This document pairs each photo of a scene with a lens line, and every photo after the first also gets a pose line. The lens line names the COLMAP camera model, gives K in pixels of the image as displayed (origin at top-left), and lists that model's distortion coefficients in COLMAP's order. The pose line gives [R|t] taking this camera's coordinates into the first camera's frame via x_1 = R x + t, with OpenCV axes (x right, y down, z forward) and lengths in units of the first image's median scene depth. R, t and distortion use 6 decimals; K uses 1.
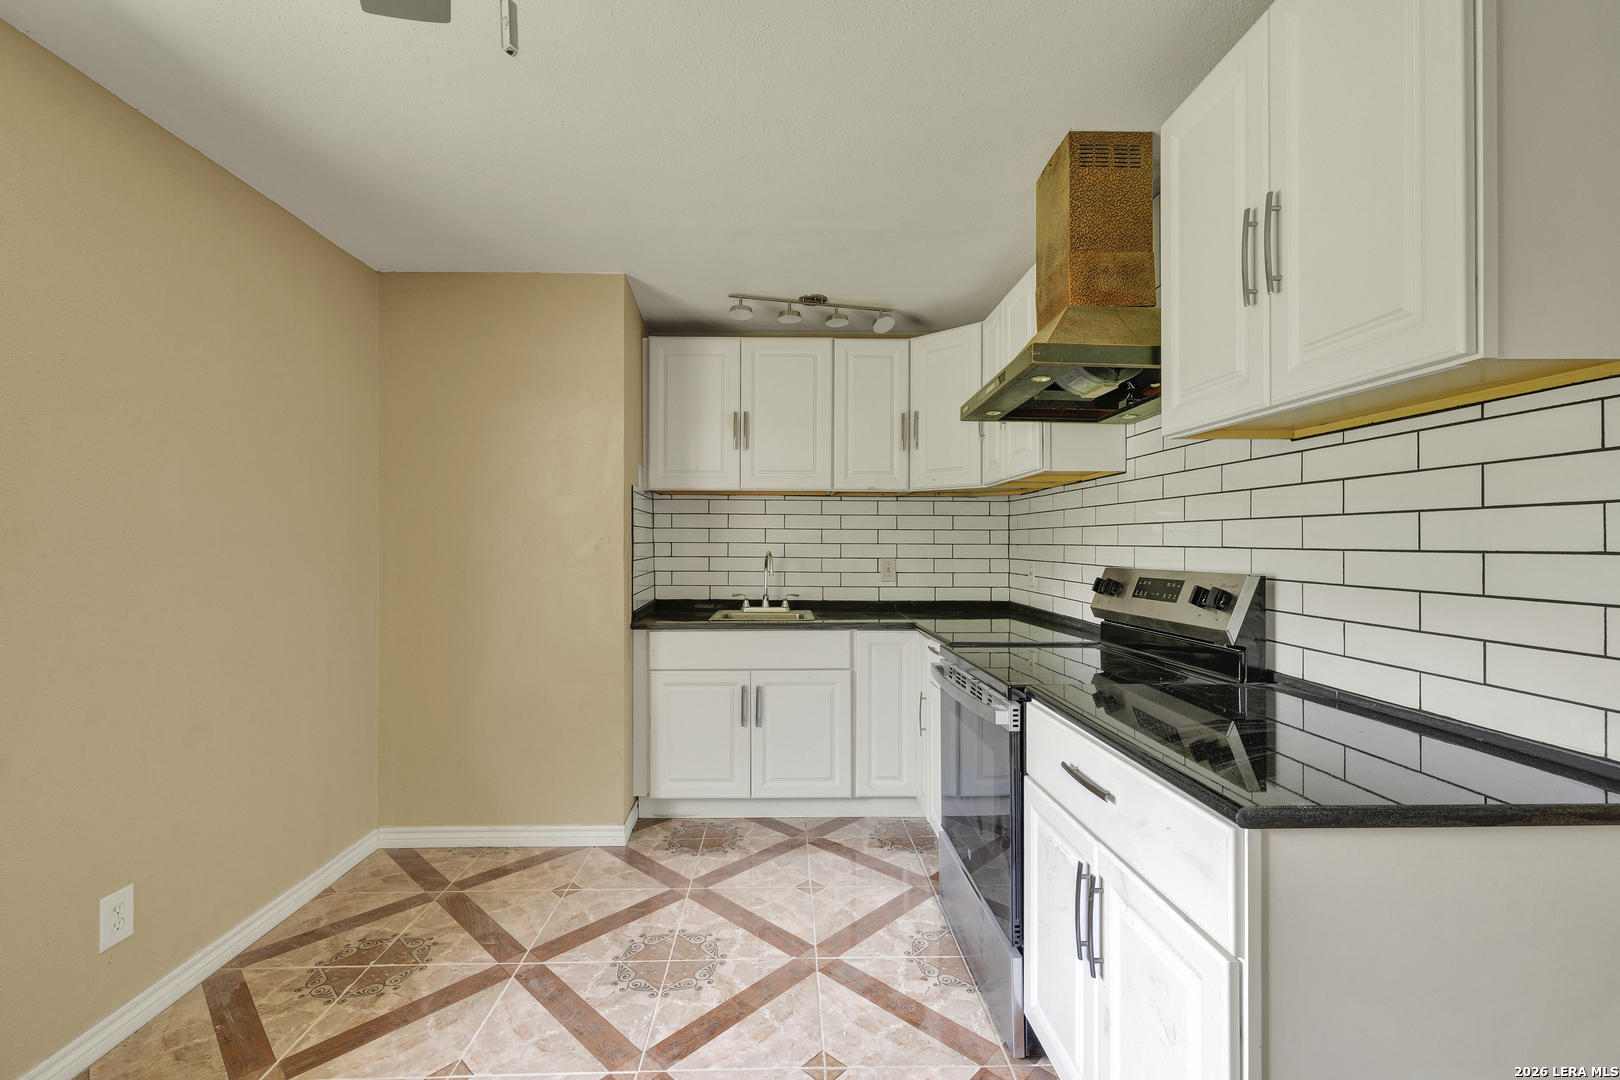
lens RADIAL K [[699.1, 0, 794.4], [0, 699.1, 538.2], [0, 0, 1]] dist [0.008167, 0.001734]
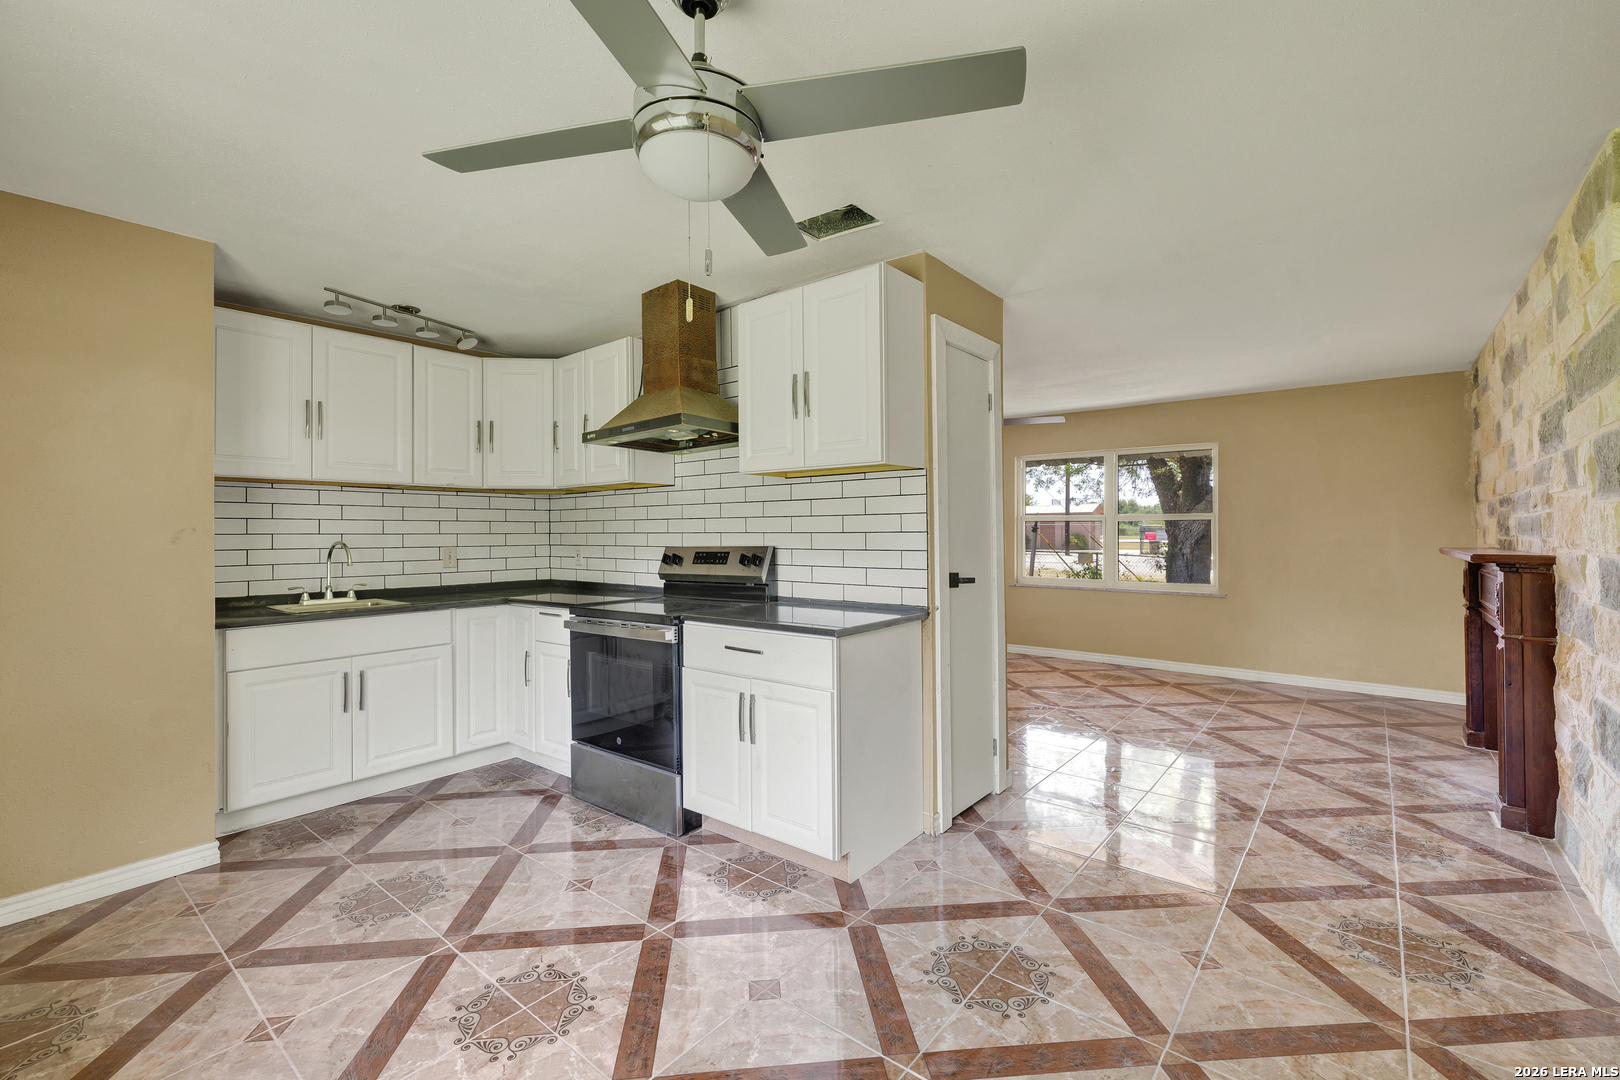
lens RADIAL K [[699.1, 0, 789.6], [0, 699.1, 516.5], [0, 0, 1]] dist [0.008167, 0.001734]
pose [[0.658831, 0.010321, 0.752221, -0.421319], [0.003703, 0.999849, -0.016962, 0.001617], [-0.752282, 0.013960, 0.658693, -0.170790]]
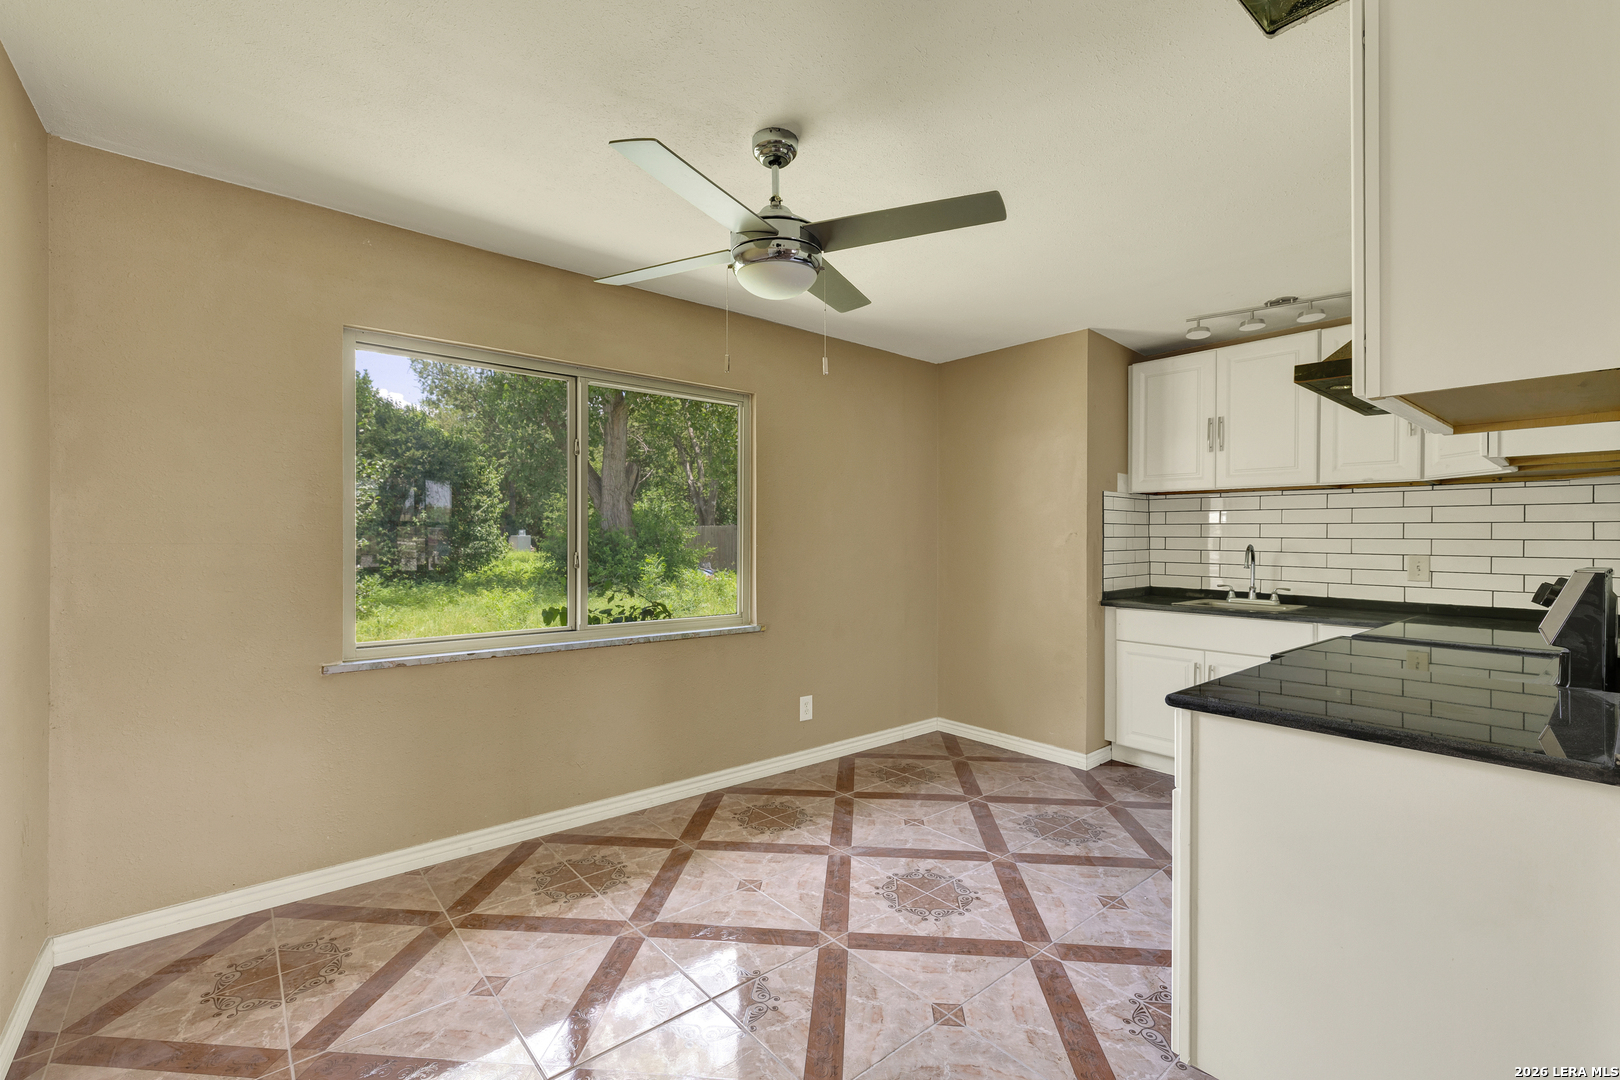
lens RADIAL K [[699.1, 0, 799.3], [0, 699.1, 529.0], [0, 0, 1]] dist [0.008167, 0.001734]
pose [[0.630165, -0.006034, -0.776438, 0.405115], [-0.000079, 0.999969, -0.007836, 0.002559], [0.776461, 0.004999, 0.630145, -0.215410]]
